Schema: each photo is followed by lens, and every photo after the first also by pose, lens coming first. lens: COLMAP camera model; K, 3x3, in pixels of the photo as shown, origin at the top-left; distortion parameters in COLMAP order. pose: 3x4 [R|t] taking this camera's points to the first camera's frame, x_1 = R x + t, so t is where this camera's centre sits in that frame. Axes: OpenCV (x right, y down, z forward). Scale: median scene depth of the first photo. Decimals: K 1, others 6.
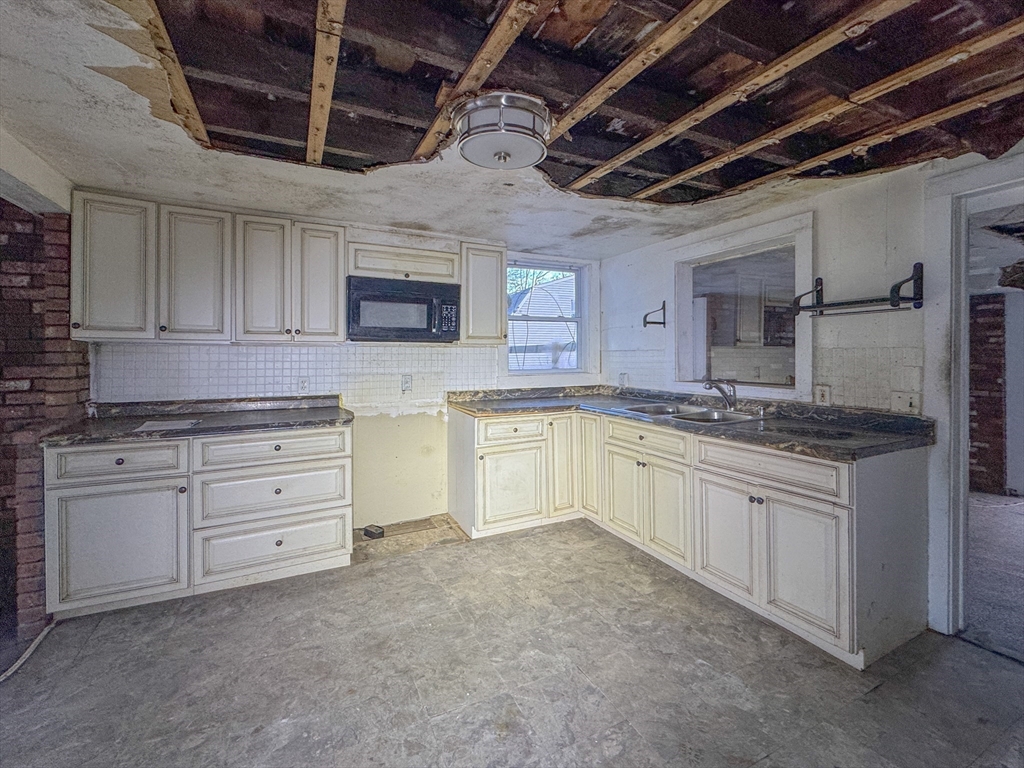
lens RADIAL K [[445.8, 0, 510.4], [0, 445.8, 355.9], [0, 0, 1]] dist [-0.001143, -0.000349]
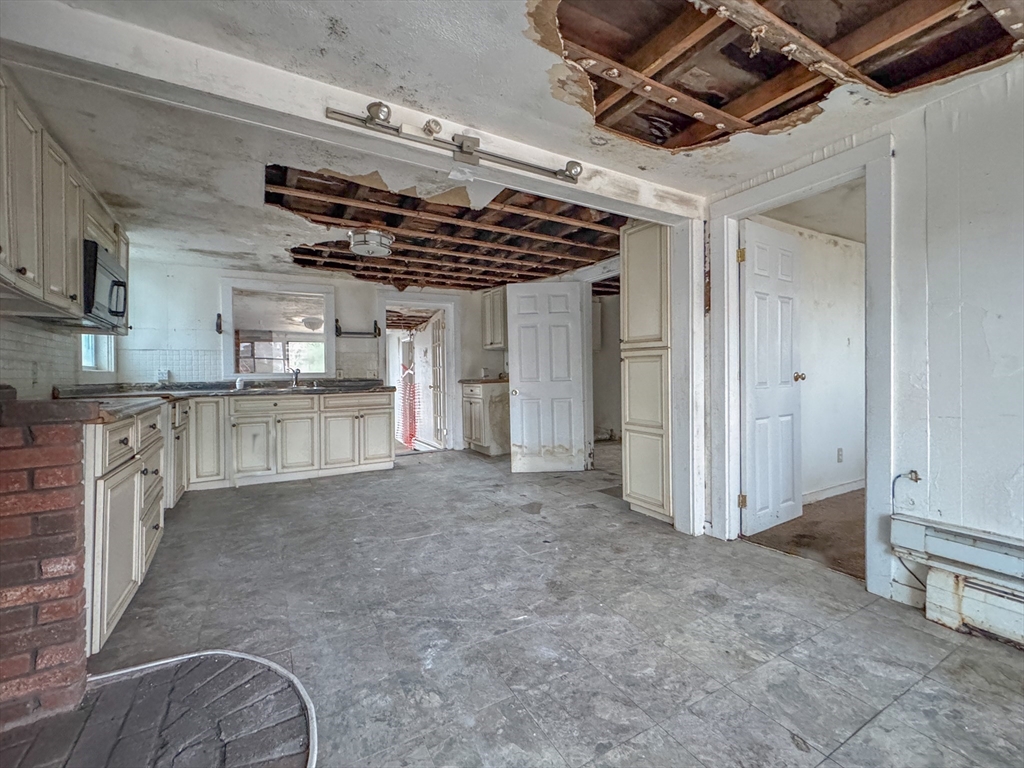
lens RADIAL K [[439.8, 0, 517.7], [0, 439.8, 373.2], [0, 0, 1]] dist [-0.001356, 0.000006]
pose [[-0.055876, 0.005636, 0.998422, -1.554328], [0.016385, 0.999855, -0.004727, 0.115476], [-0.998303, 0.016095, -0.055960, 0.294315]]
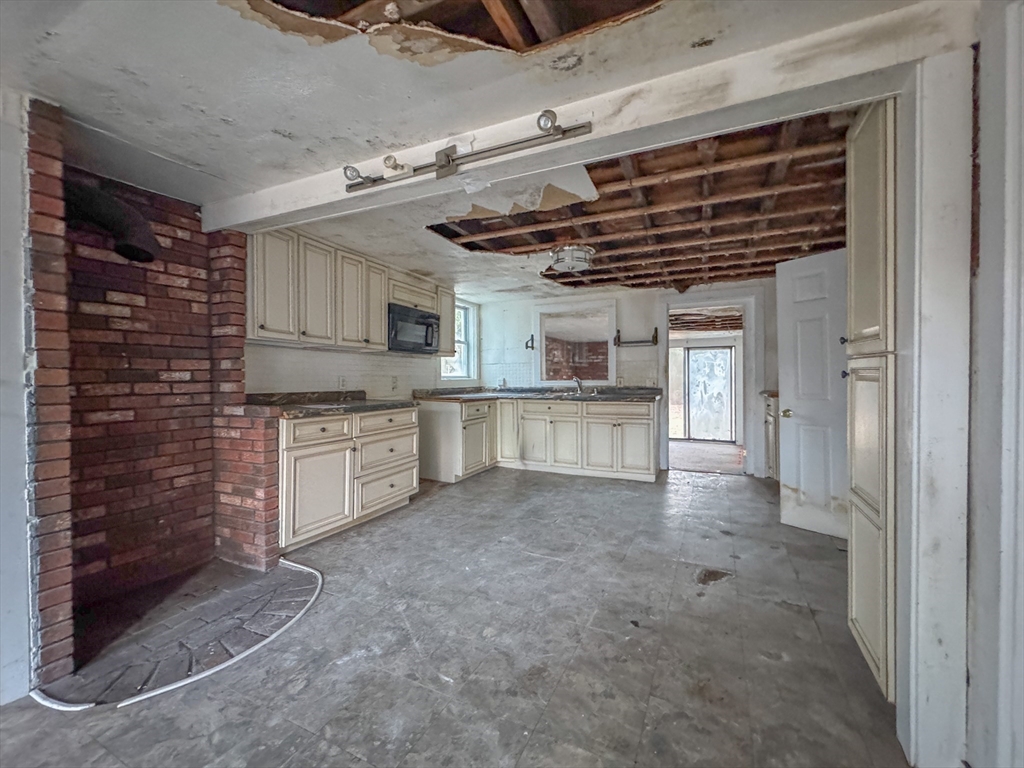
lens RADIAL K [[416.4, 0, 512.8], [0, 416.4, 379.3], [0, 0, 1]] dist [-0.002868, -0.000141]
pose [[0.785207, -0.003163, 0.619225, -1.092234], [0.004965, 0.999987, -0.001189, 0.078875], [-0.619213, 0.004008, 0.785213, -0.325208]]
